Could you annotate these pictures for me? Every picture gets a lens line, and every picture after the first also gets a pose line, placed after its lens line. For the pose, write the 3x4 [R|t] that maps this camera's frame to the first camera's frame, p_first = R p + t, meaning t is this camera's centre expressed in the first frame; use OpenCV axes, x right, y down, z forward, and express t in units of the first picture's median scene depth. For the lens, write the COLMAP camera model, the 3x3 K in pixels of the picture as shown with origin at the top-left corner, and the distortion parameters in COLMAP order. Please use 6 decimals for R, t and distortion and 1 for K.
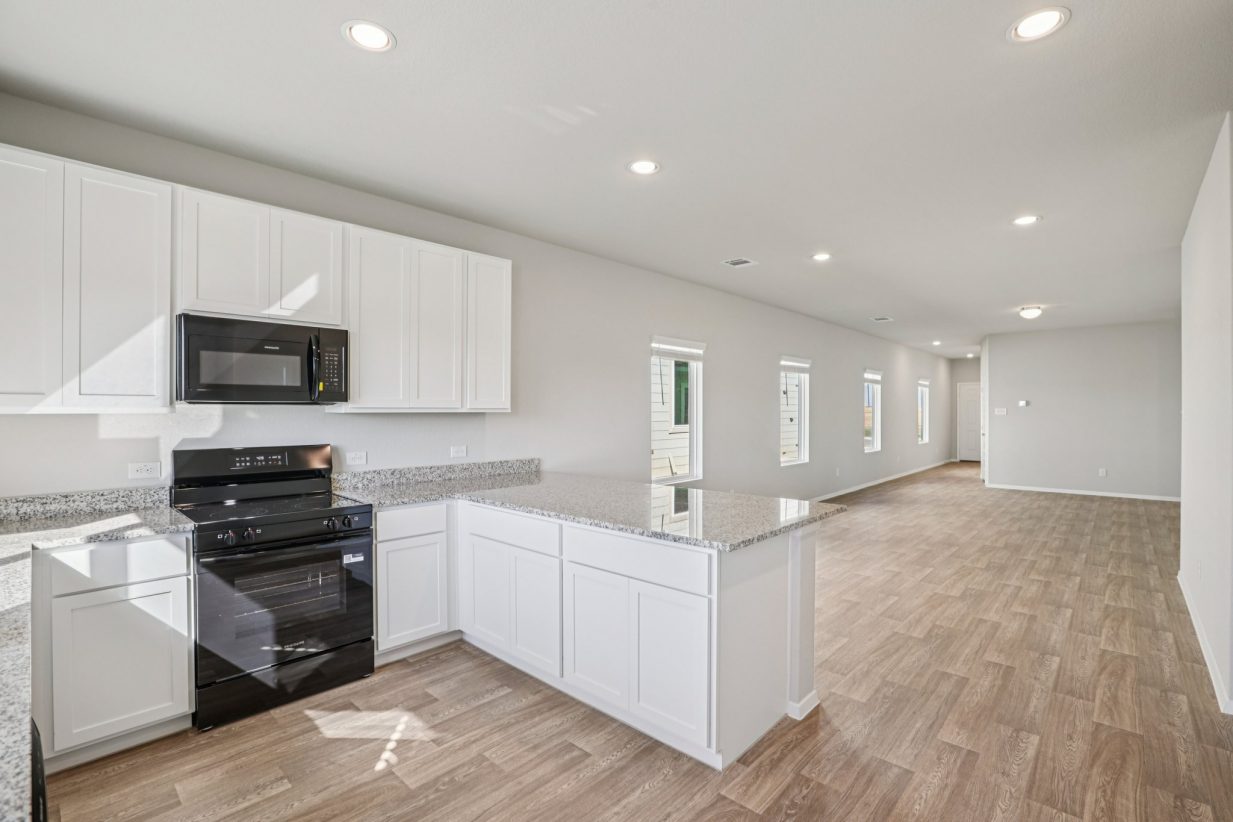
lens RADIAL K [[557.4, 0, 616.6], [0, 557.4, 410.4], [0, 0, 1]] dist [-0.034178, 0.004754]
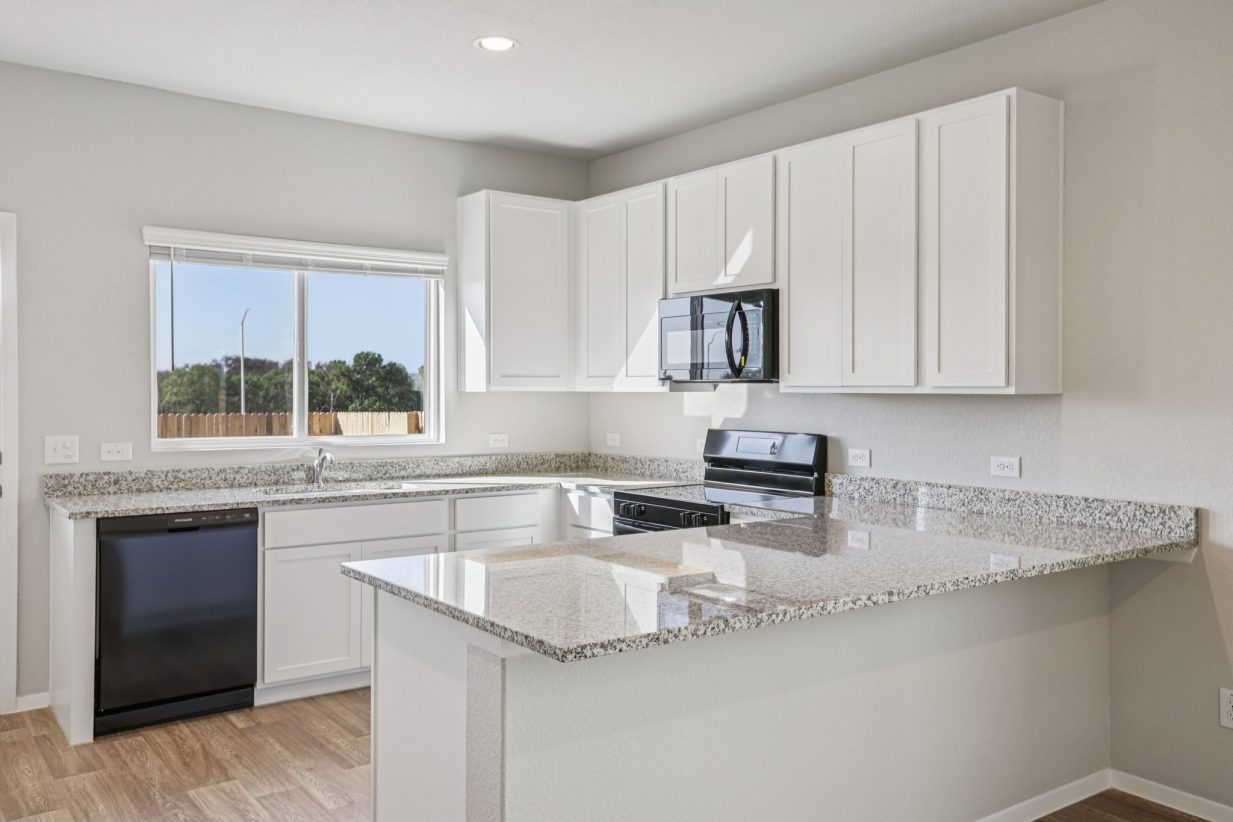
lens RADIAL K [[968.5, 0, 602.8], [0, 968.5, 386.0], [0, 0, 1]] dist [0.006963, 0.034211]
pose [[-0.169615, -0.008238, -0.985476, 0.978352], [-0.006194, 0.999954, -0.007293, 0.007037], [0.985491, 0.004867, -0.169658, 1.060049]]
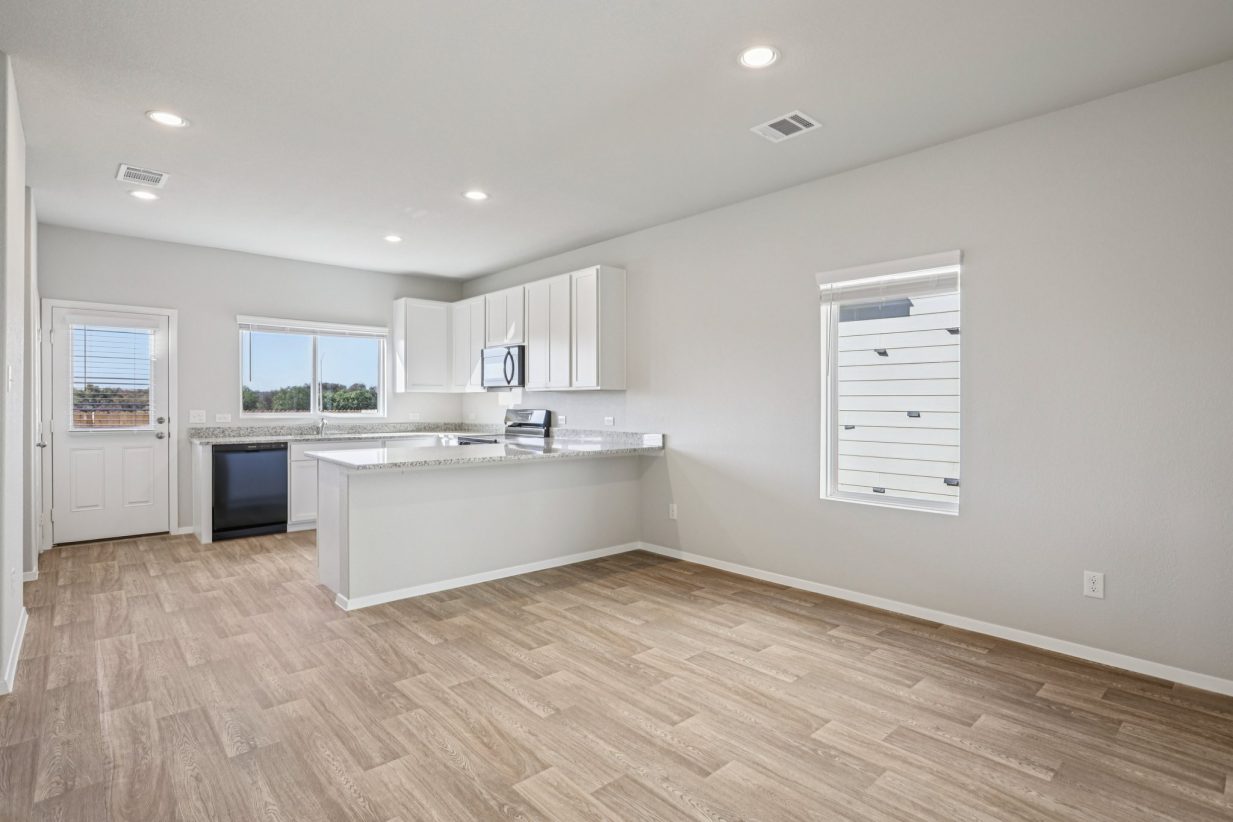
lens RADIAL K [[610.7, 0, 617.5], [0, 610.7, 402.3], [0, 0, 1]] dist [-0.027587, 0.004868]
pose [[-0.085259, -0.008185, -0.996325, 1.570497], [-0.005666, 0.999954, -0.007730, 0.059525], [0.996343, 0.004987, -0.085301, 1.589322]]
